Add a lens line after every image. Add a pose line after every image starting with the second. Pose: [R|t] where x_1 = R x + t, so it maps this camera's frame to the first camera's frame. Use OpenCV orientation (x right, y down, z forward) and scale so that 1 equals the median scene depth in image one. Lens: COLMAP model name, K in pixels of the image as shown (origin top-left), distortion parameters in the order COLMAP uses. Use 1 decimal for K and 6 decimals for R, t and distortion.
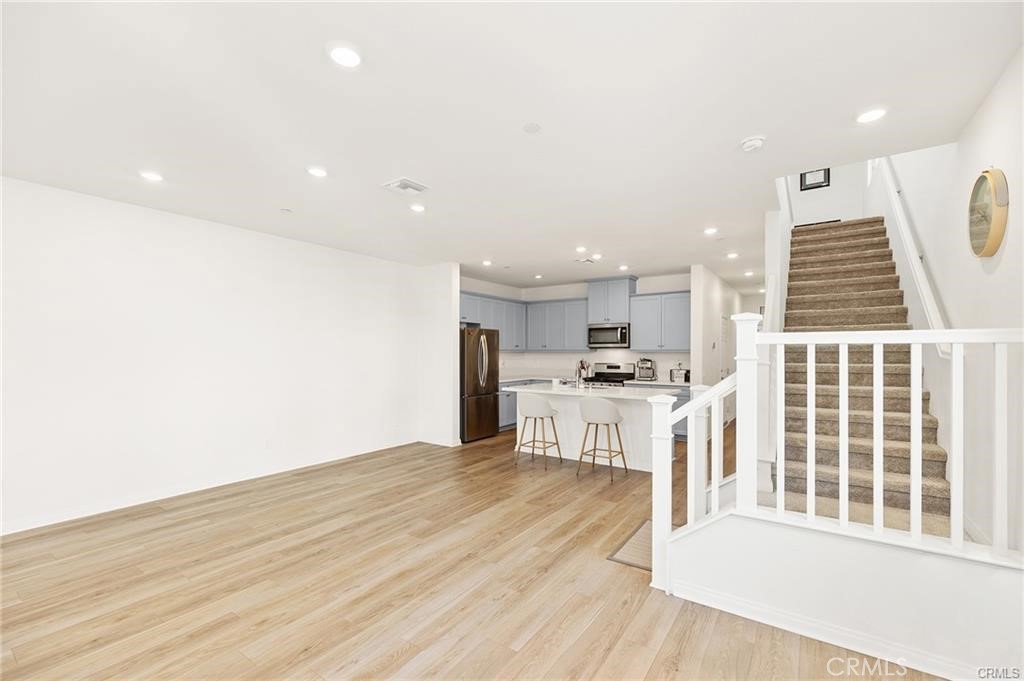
lens RADIAL K [[430.9, 0, 512.8], [0, 430.9, 350.1], [0, 0, 1]] dist [0.002753, -0.000022]
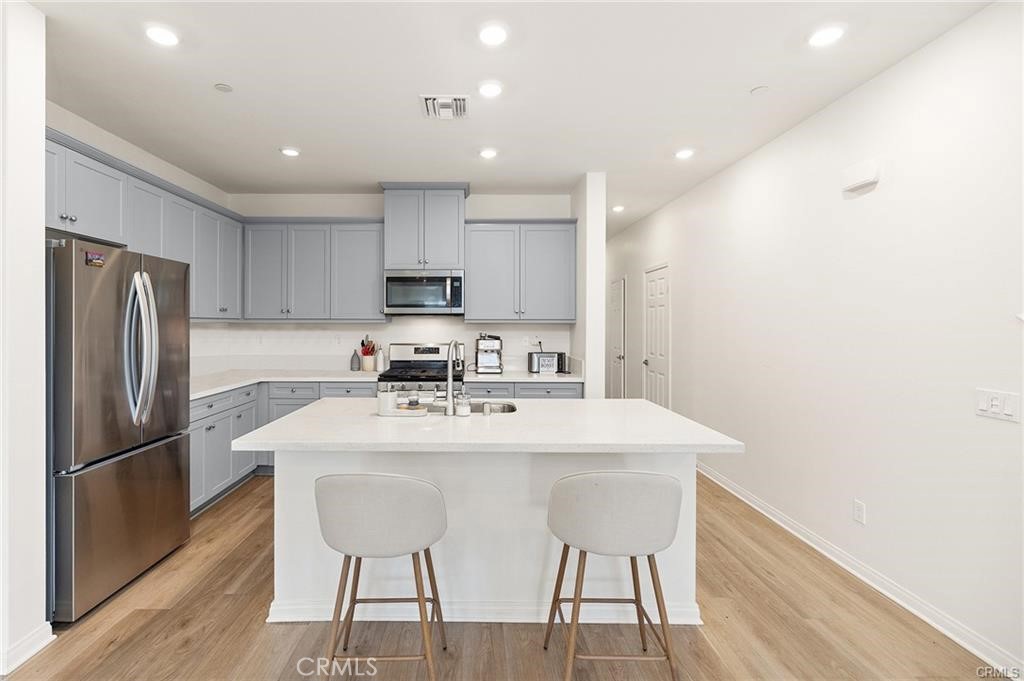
lens RADIAL K [[456.2, 0, 469.1], [0, 456.2, 327.5], [0, 0, 1]] dist [0.001871, 0.000416]
pose [[0.828947, -0.003393, 0.559317, -0.053012], [-0.003737, 0.999926, 0.011604, 0.003195], [-0.559314, -0.011710, 0.828873, 0.533511]]
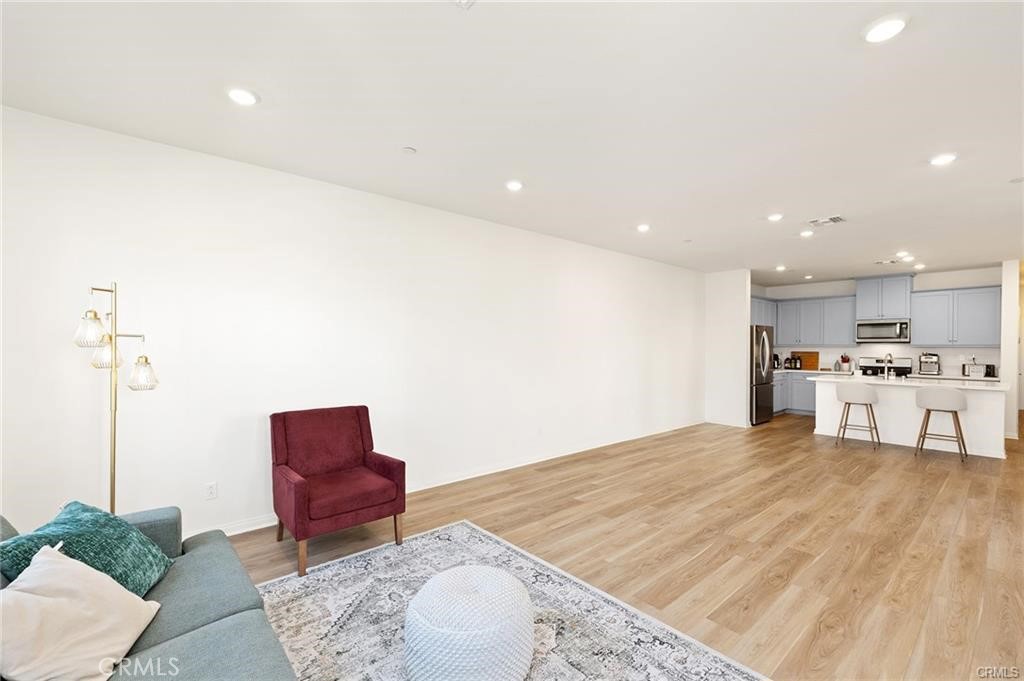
lens RADIAL K [[430.9, 0, 512.8], [0, 430.9, 350.1], [0, 0, 1]] dist [0.002753, -0.000022]
pose [[0.967838, 0.004516, -0.251533, -0.403732], [-0.001738, 0.999935, 0.011268, 0.002671], [0.251568, -0.010468, 0.967783, -0.246319]]
